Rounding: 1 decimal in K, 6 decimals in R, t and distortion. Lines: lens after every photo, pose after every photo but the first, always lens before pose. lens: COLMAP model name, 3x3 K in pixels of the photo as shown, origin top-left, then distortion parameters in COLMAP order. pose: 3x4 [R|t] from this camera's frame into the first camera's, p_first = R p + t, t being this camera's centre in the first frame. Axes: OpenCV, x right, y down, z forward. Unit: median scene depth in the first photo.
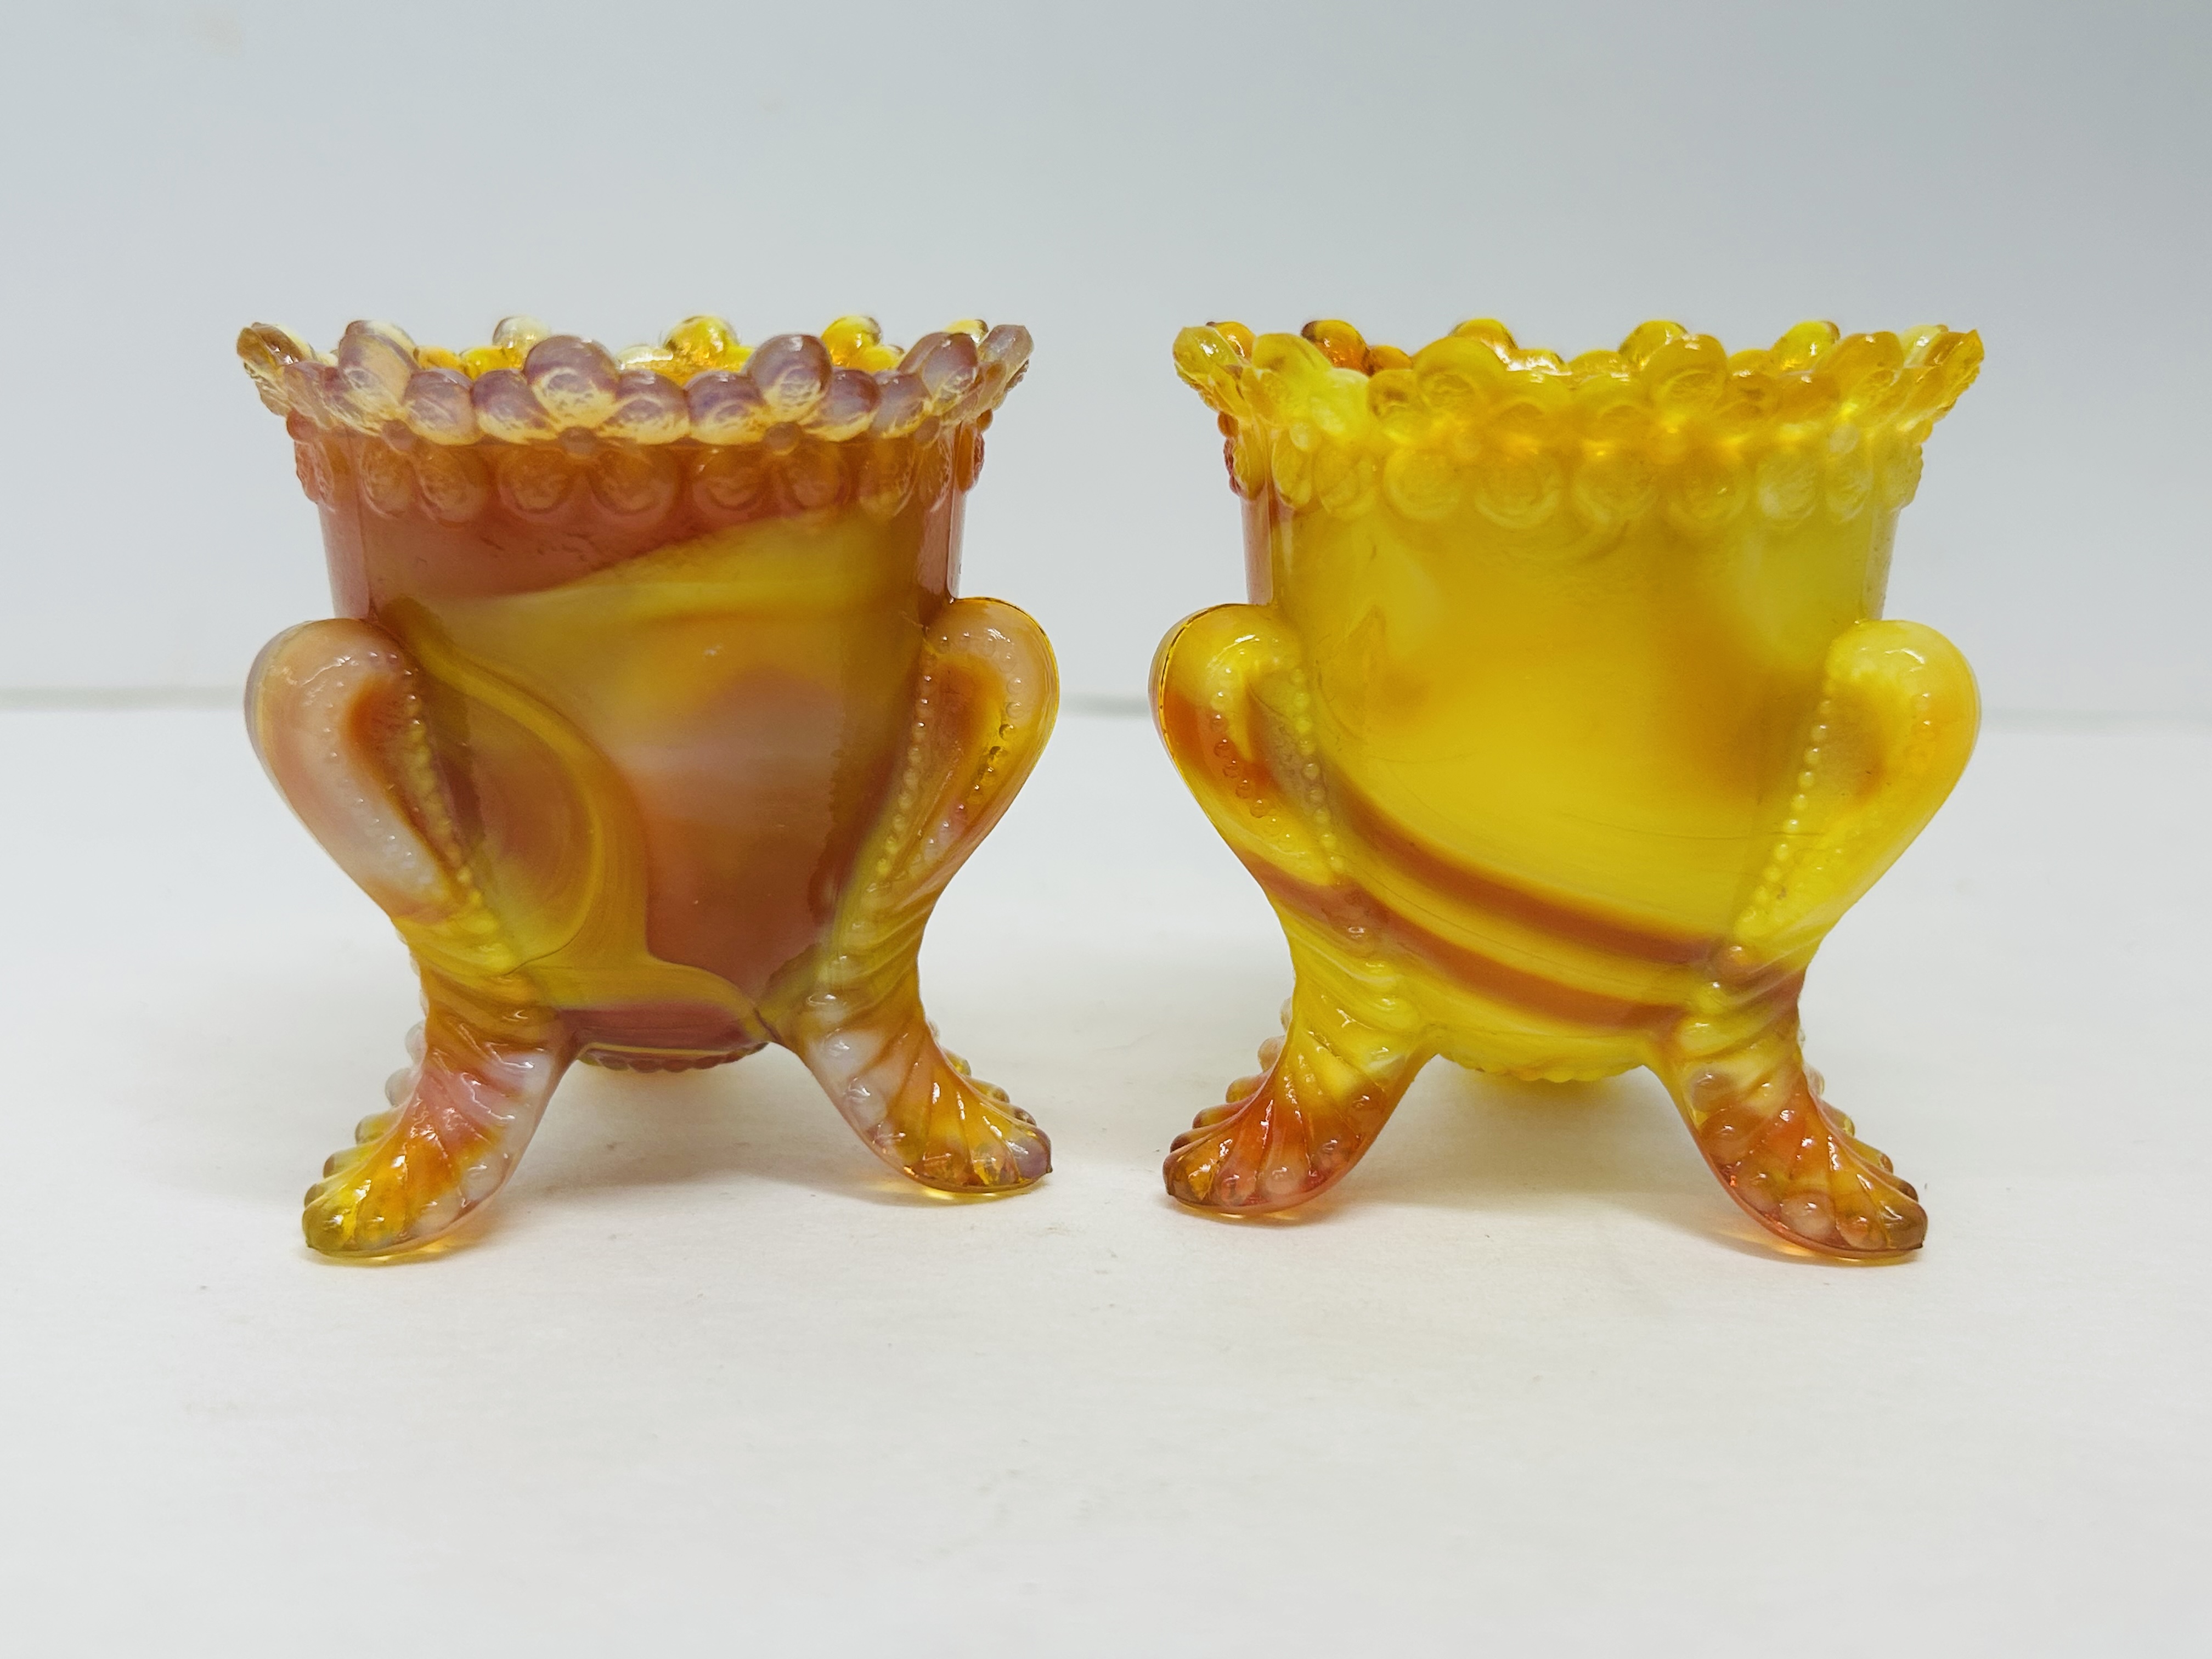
lens RADIAL K [[2390.5, 0, 1100.4], [0, 2390.5, 845.2], [0, 0, 1]] dist [-0.076453, 0.000000]
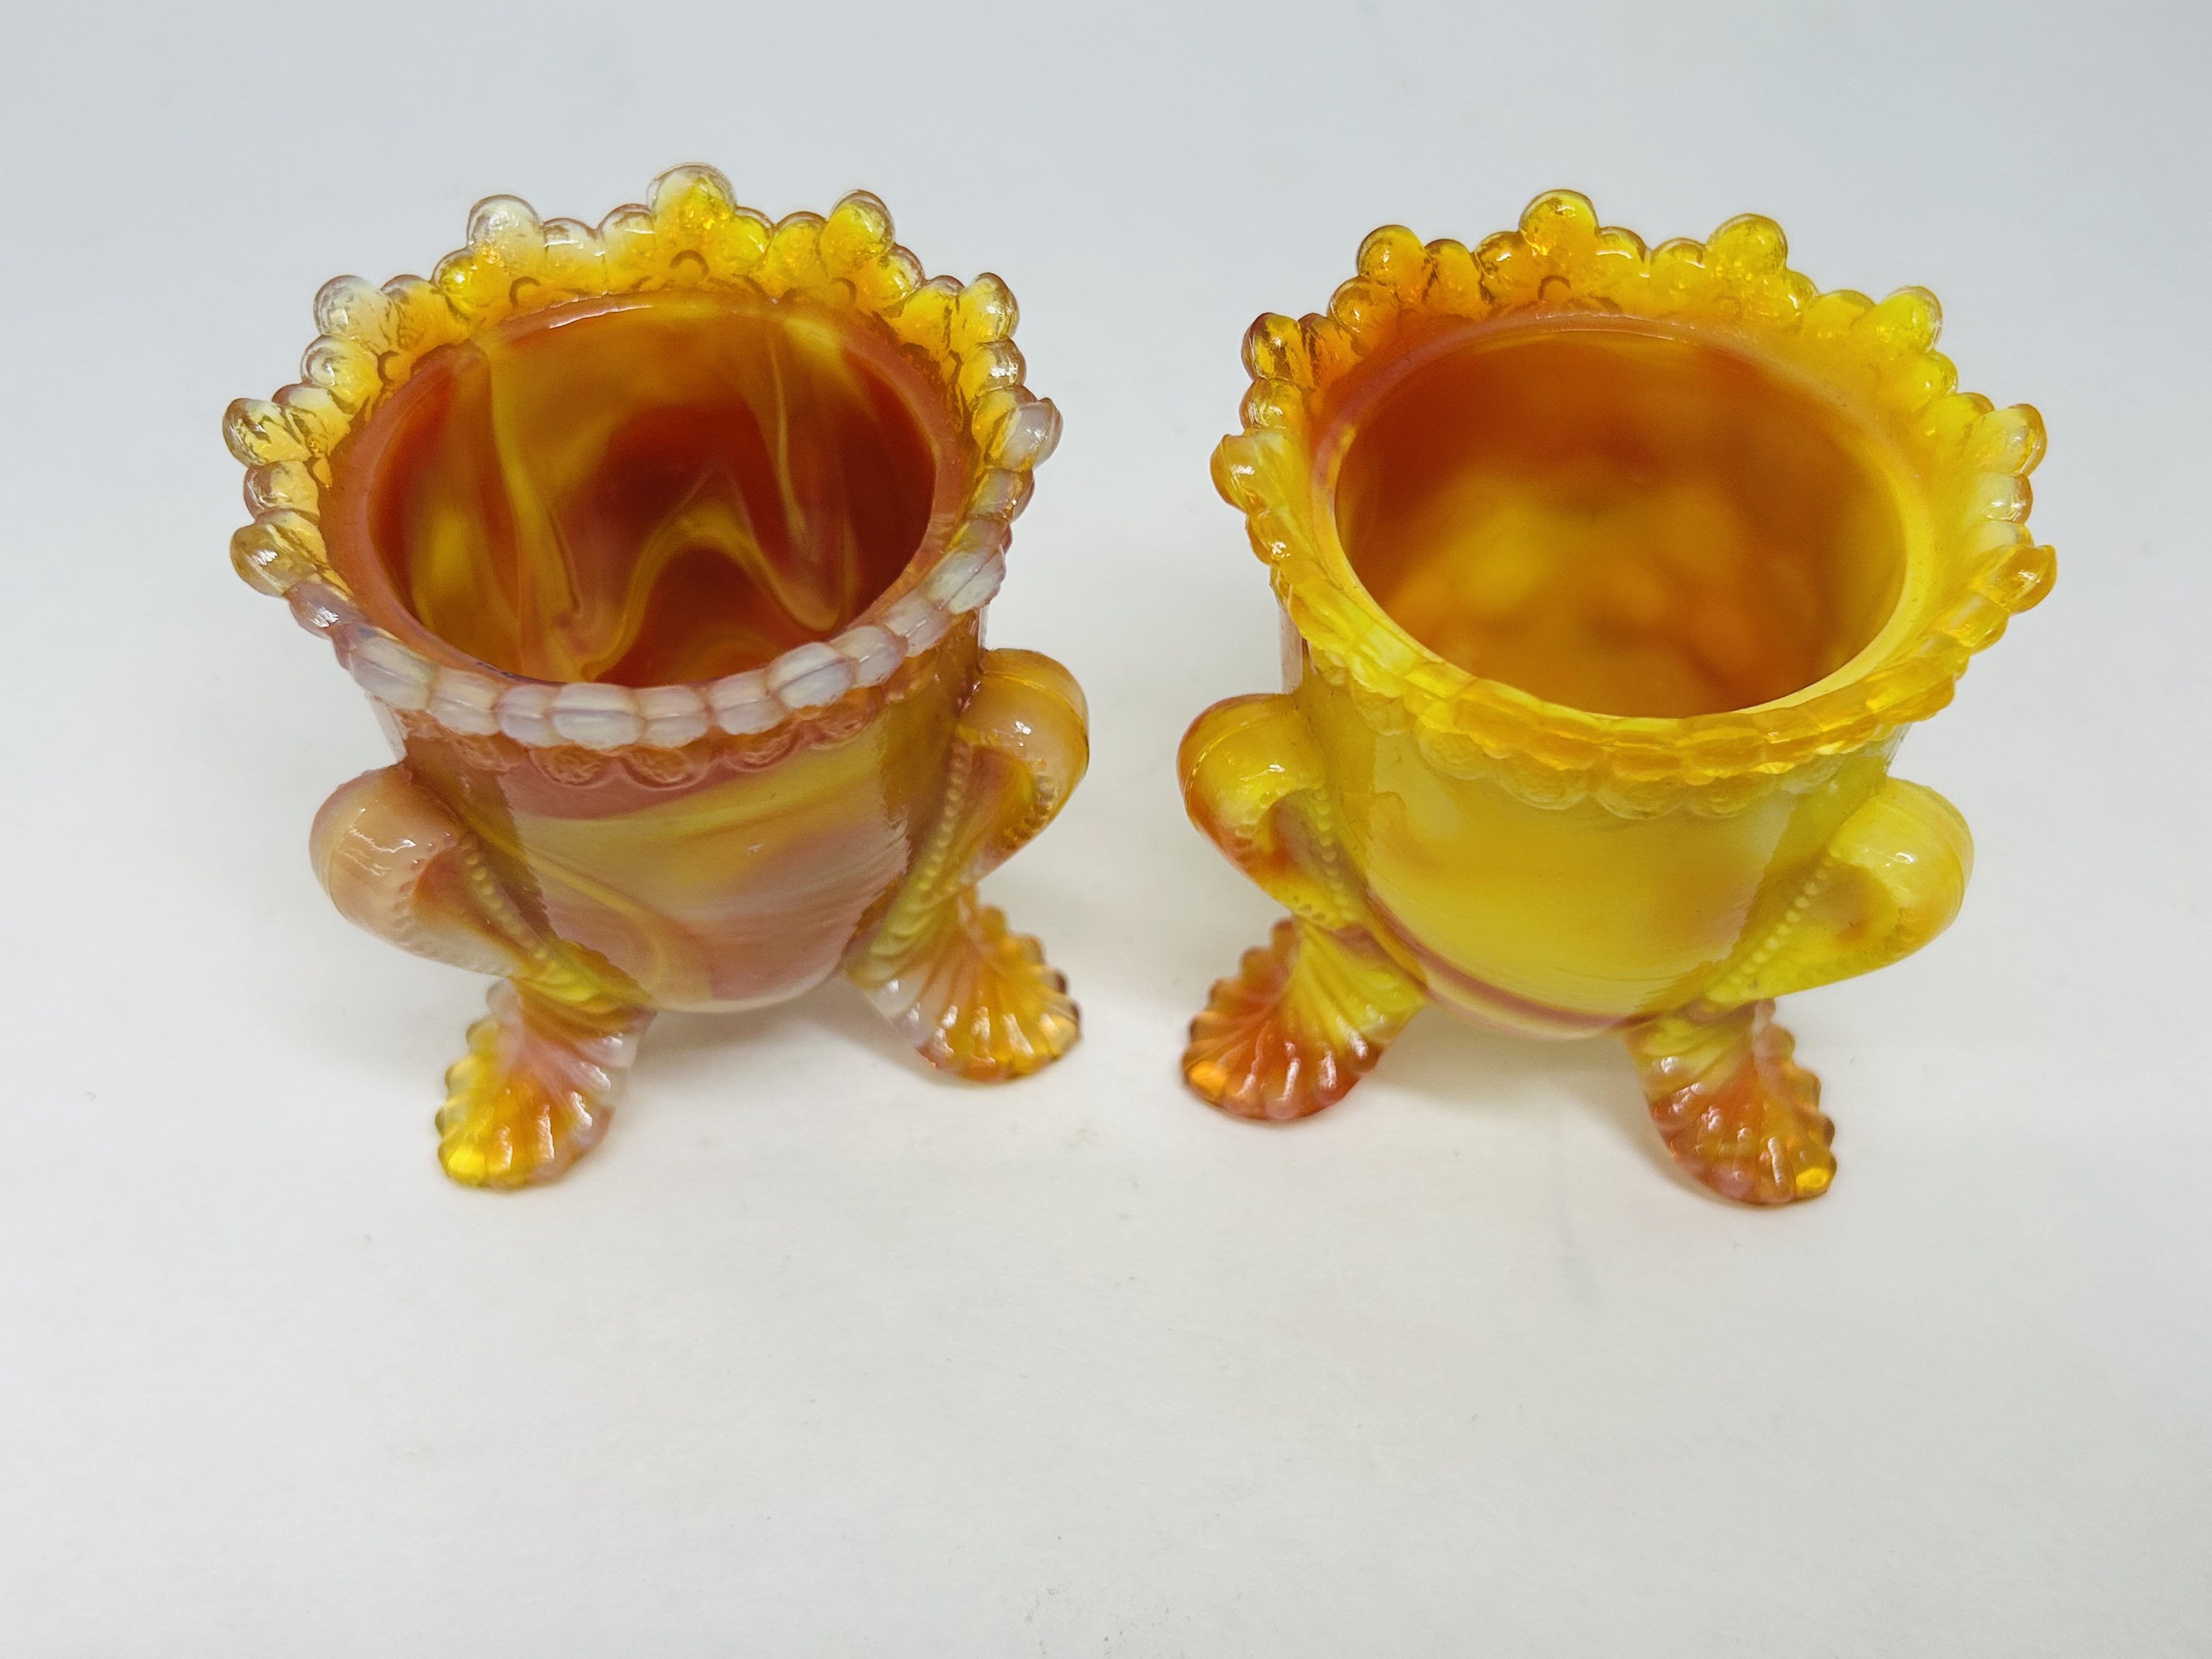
lens RADIAL K [[2390.5, 0, 1098.4], [0, 2390.5, 838.3], [0, 0, 1]] dist [-0.076453, 0.000000]
pose [[0.999934, 0.009480, -0.006531, -0.006510], [-0.003912, 0.813374, 0.581727, -0.653159], [0.010827, -0.581663, 0.813358, 0.148033]]
